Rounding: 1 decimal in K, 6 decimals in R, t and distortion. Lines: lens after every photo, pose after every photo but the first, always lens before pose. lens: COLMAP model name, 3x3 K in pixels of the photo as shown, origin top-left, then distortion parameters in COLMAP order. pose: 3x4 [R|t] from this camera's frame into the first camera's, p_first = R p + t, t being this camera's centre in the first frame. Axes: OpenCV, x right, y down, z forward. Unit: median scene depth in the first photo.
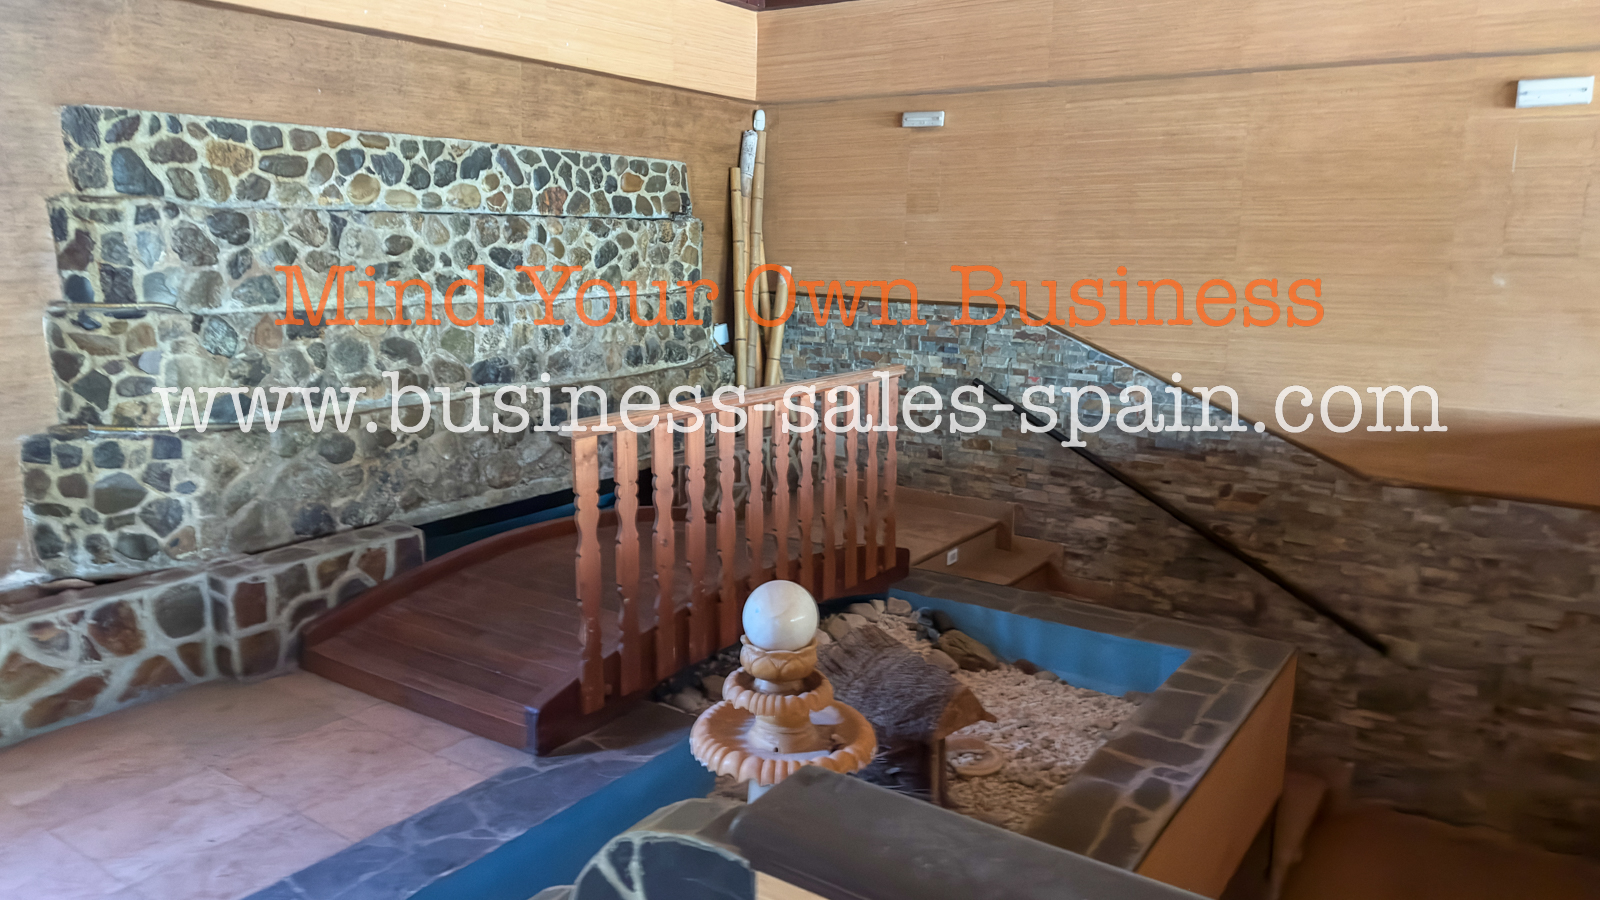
lens RADIAL K [[1118.0, 0, 798.9], [0, 1118.0, 468.9], [0, 0, 1]] dist [0.001191, 0.001750]
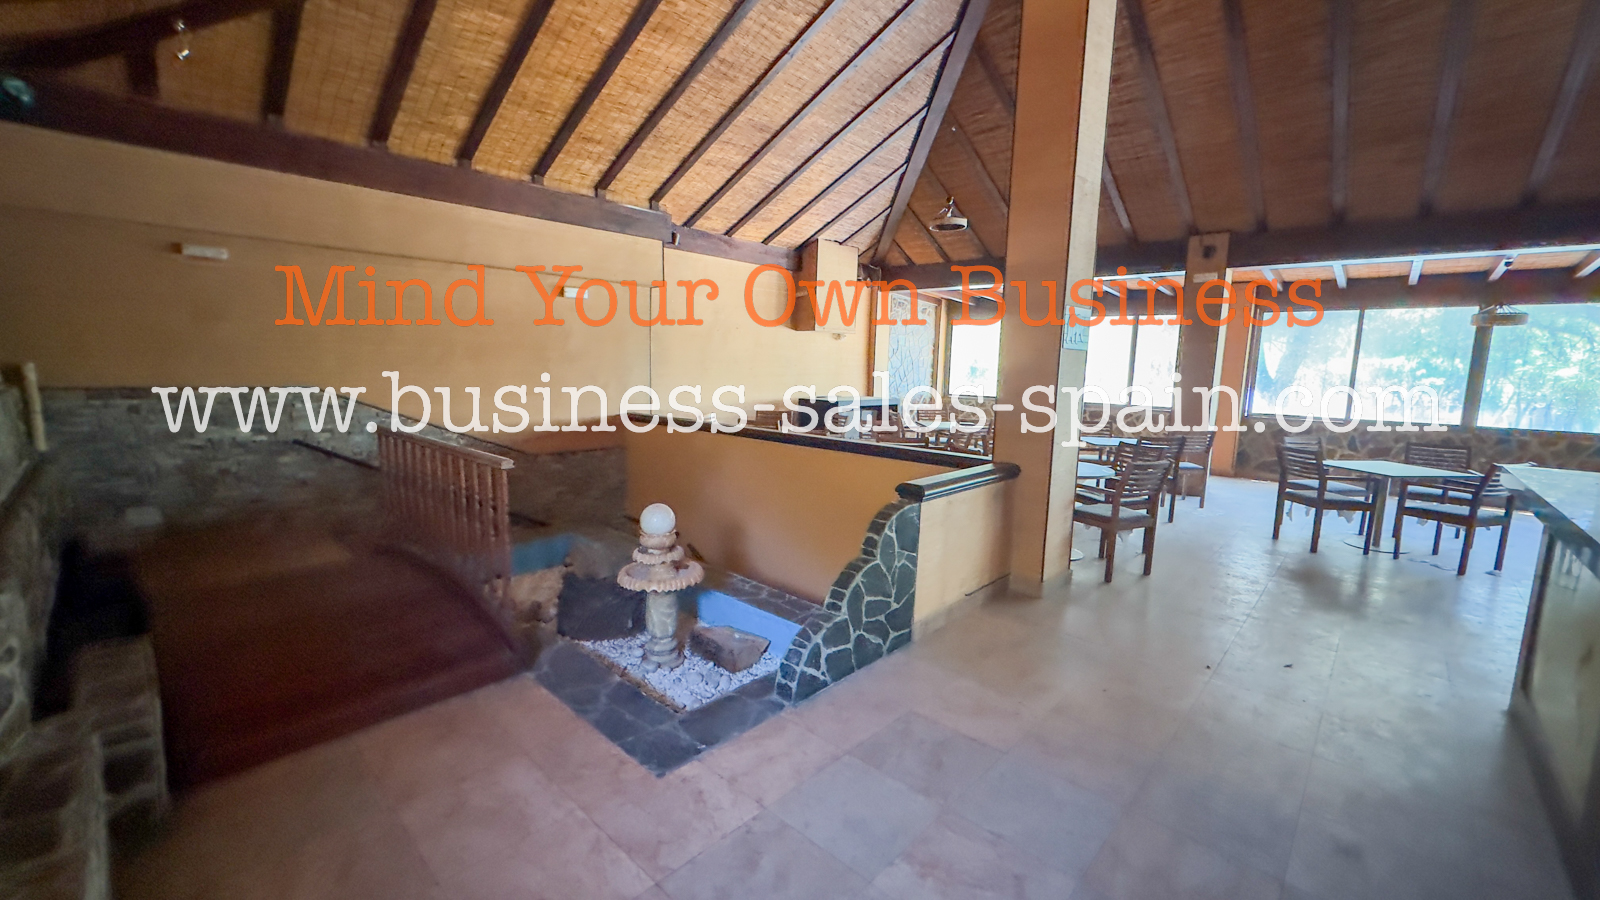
lens RADIAL K [[637.1, 0, 797.8], [0, 637.1, 448.1], [0, 0, 1]] dist [-0.001397, -0.000153]
pose [[0.141098, -0.144892, 0.979335, -1.004708], [0.176556, 0.977056, 0.119118, -0.093808], [-0.974125, 0.156100, 0.163442, 0.416810]]
